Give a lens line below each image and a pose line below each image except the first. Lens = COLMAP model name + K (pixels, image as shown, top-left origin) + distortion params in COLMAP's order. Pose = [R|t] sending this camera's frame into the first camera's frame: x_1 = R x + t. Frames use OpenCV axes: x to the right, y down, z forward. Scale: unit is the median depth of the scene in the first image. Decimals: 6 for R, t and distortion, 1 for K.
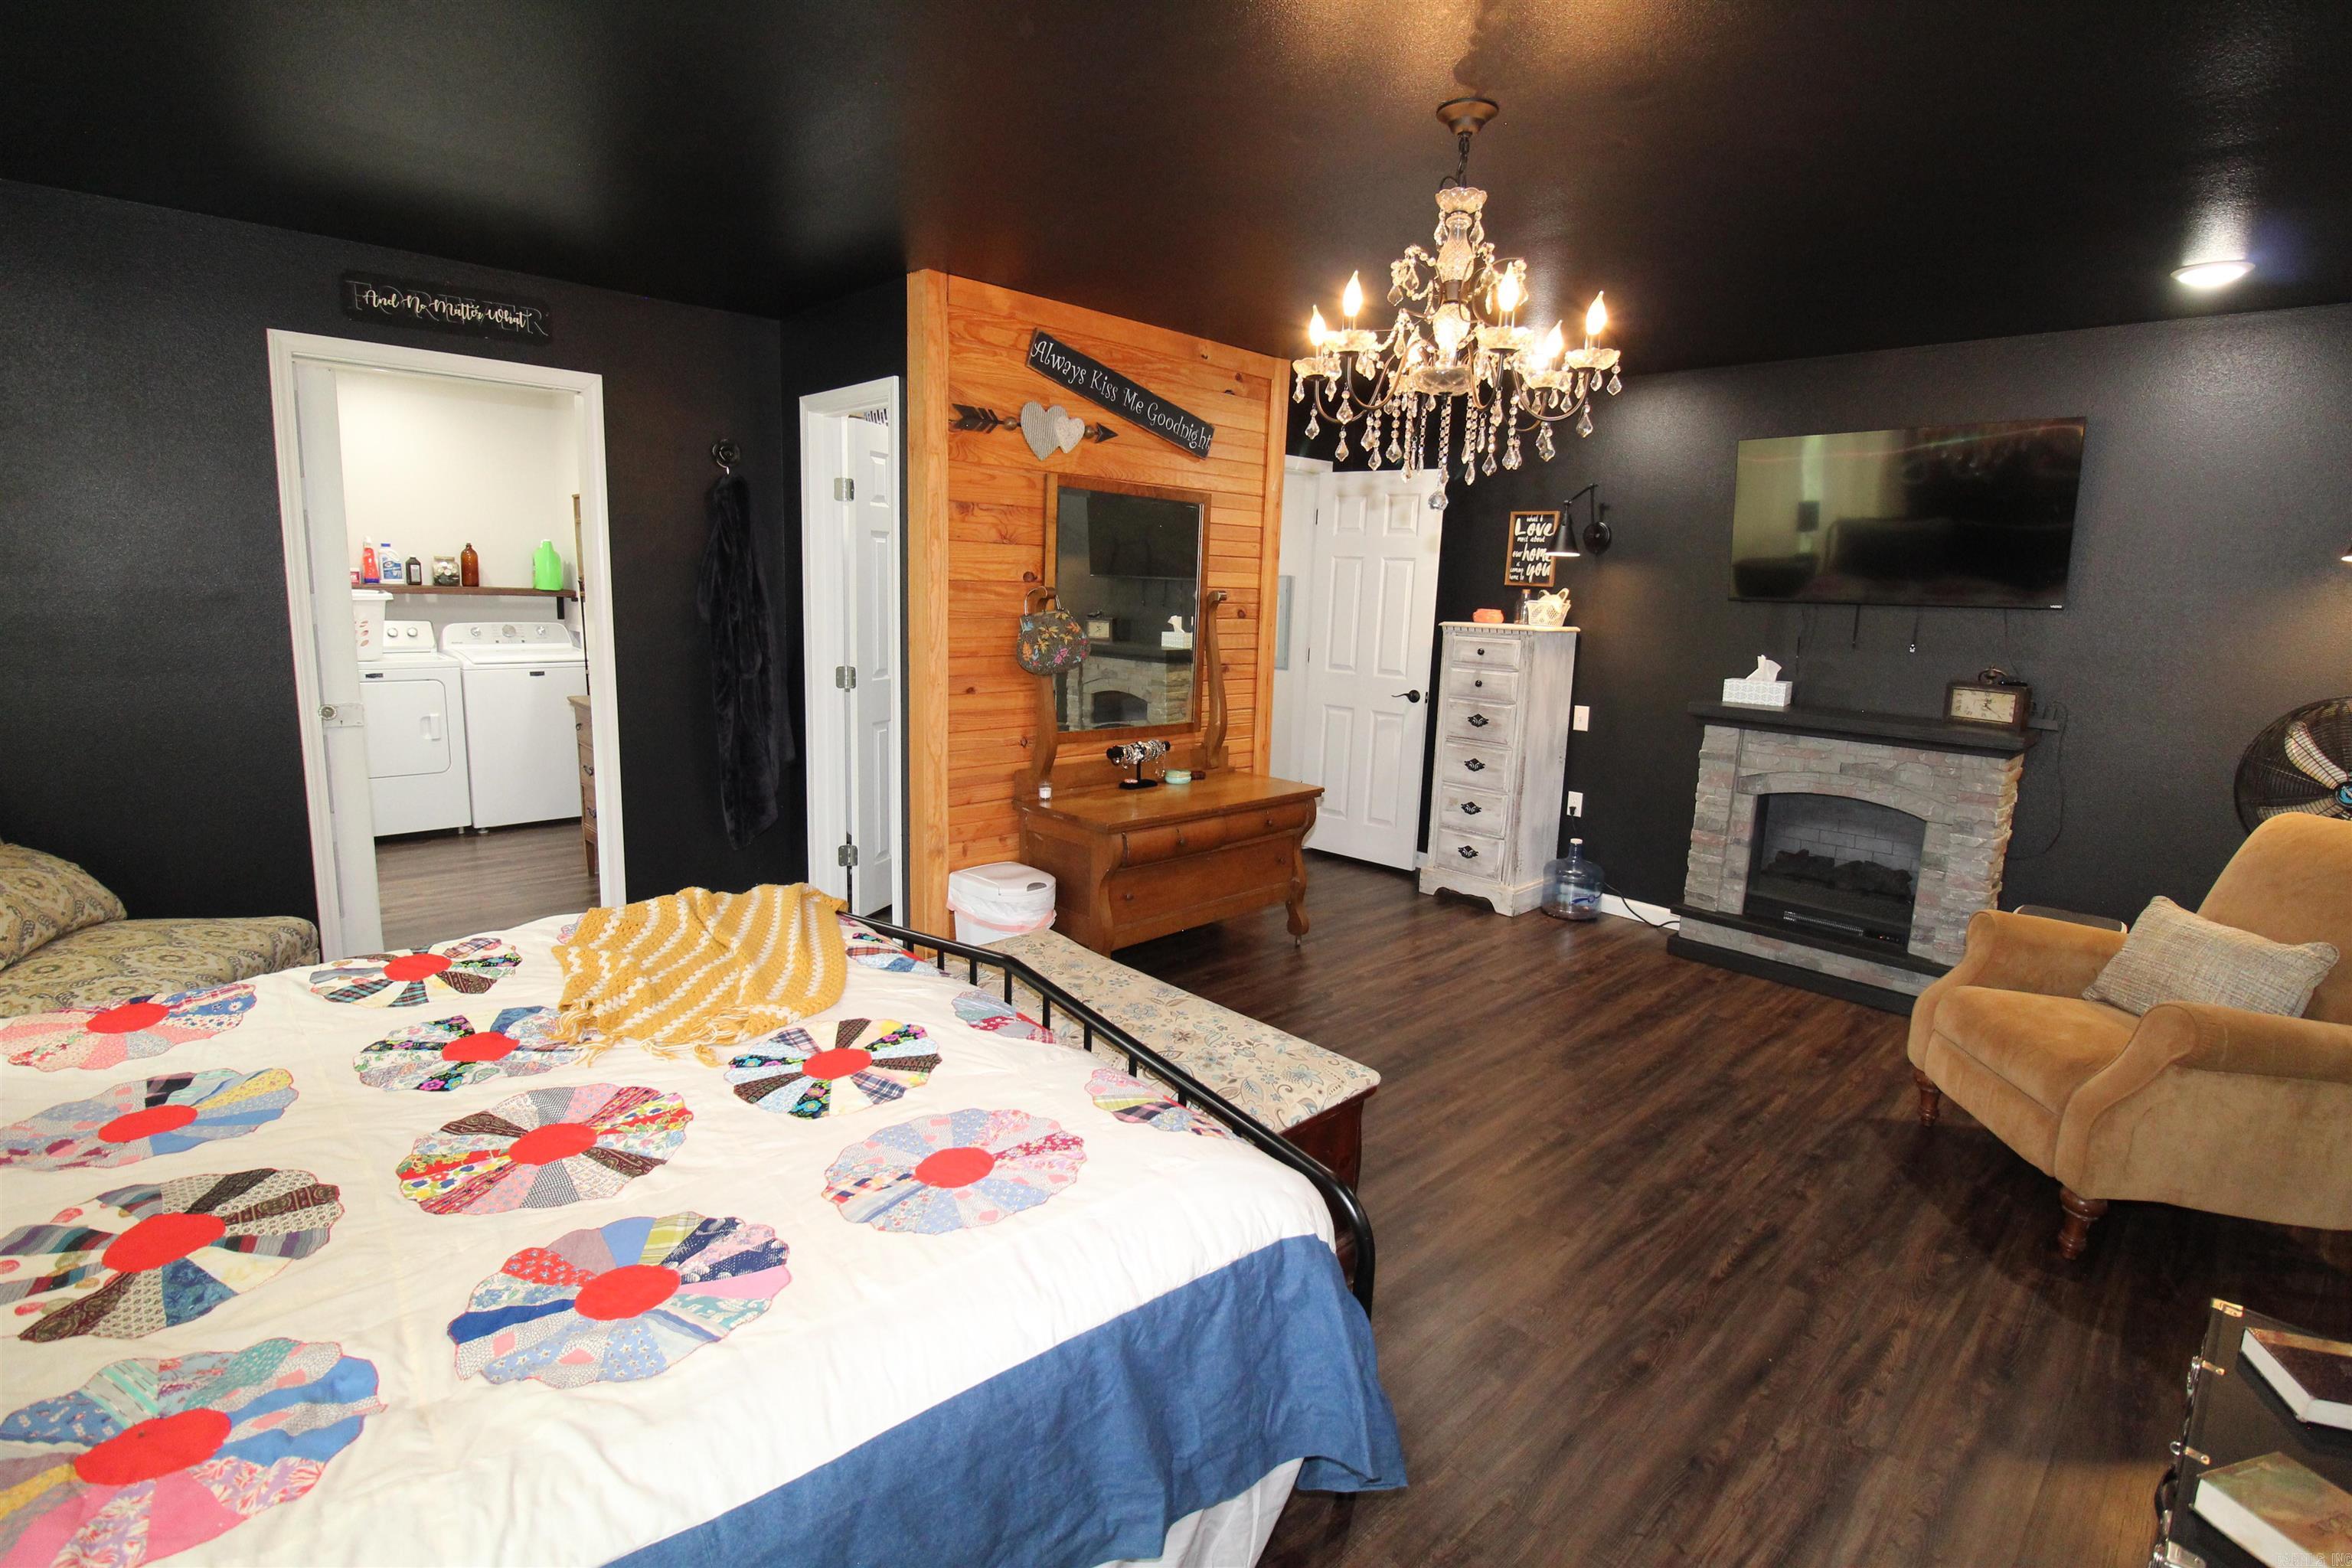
lens RADIAL K [[1122.1, 0, 1175.0], [0, 1122.1, 769.5], [0, 0, 1]] dist [-0.005991, -0.002085]
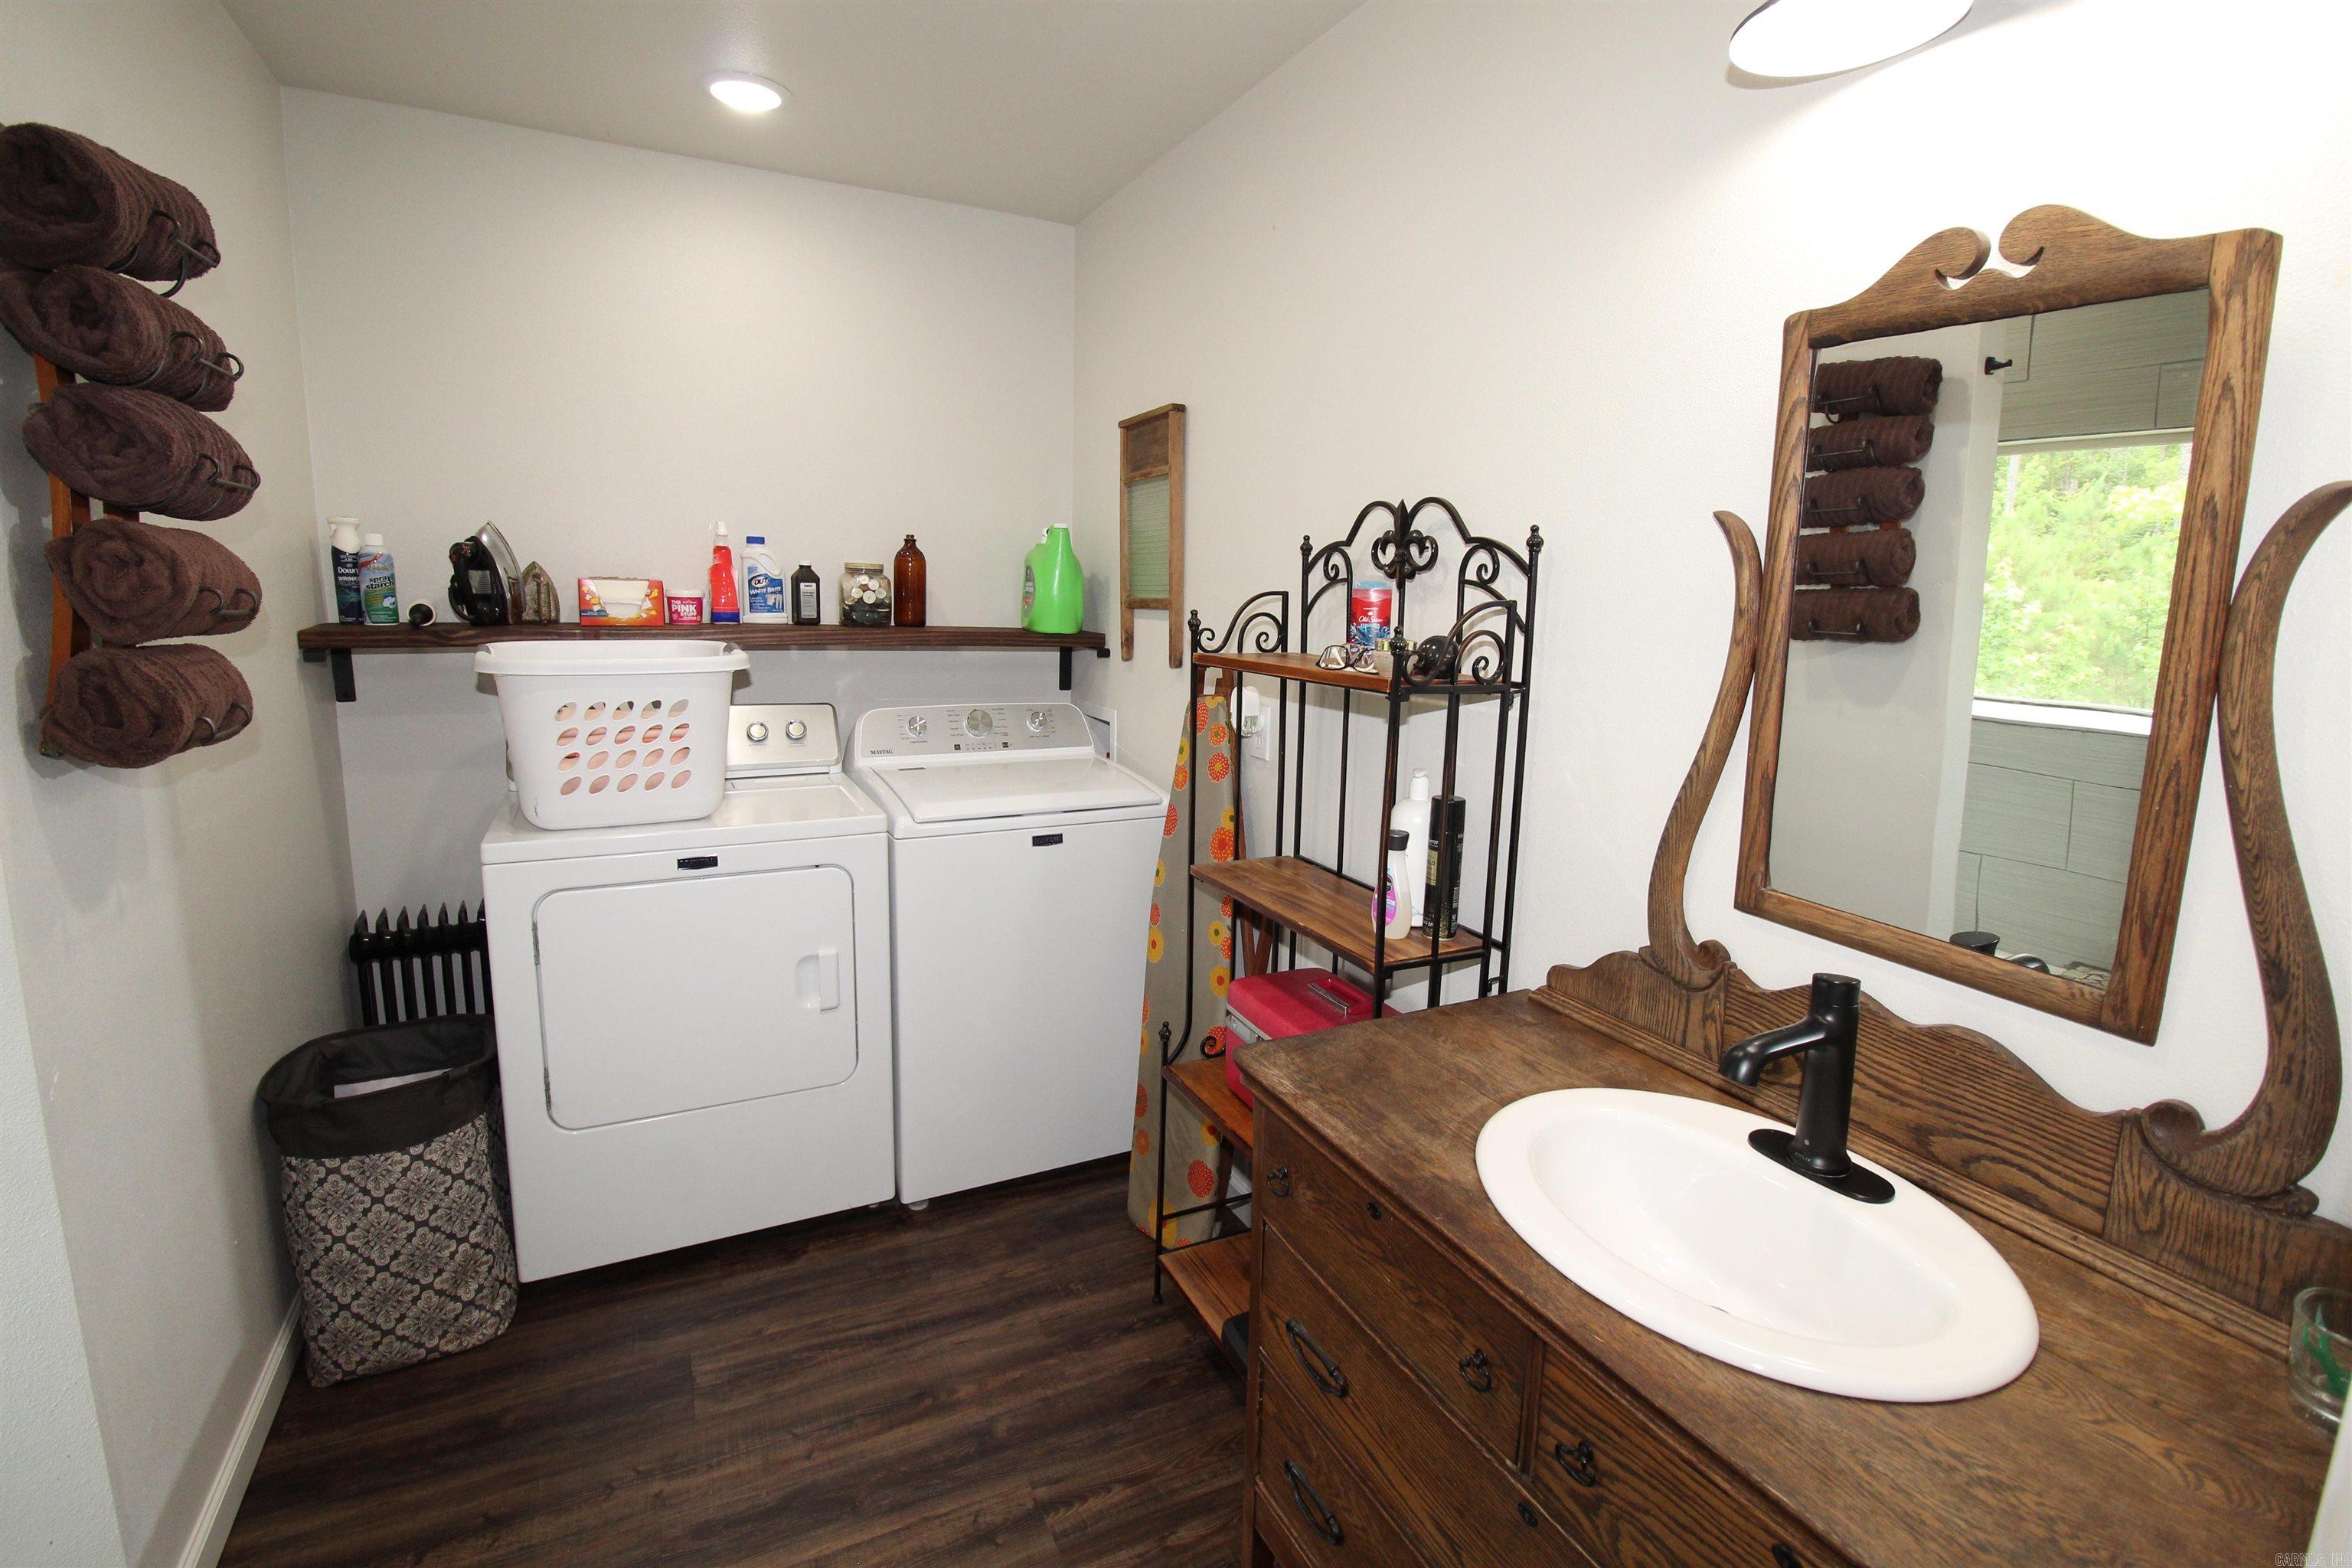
lens RADIAL K [[1122.1, 0, 1184.9], [0, 1122.1, 779.1], [0, 0, 1]] dist [-0.005991, -0.002085]
pose [[0.956021, 0.037195, -0.290929, -0.388814], [-0.037998, 0.999274, 0.002892, -0.107875], [0.290825, 0.008290, 0.956740, 0.596608]]
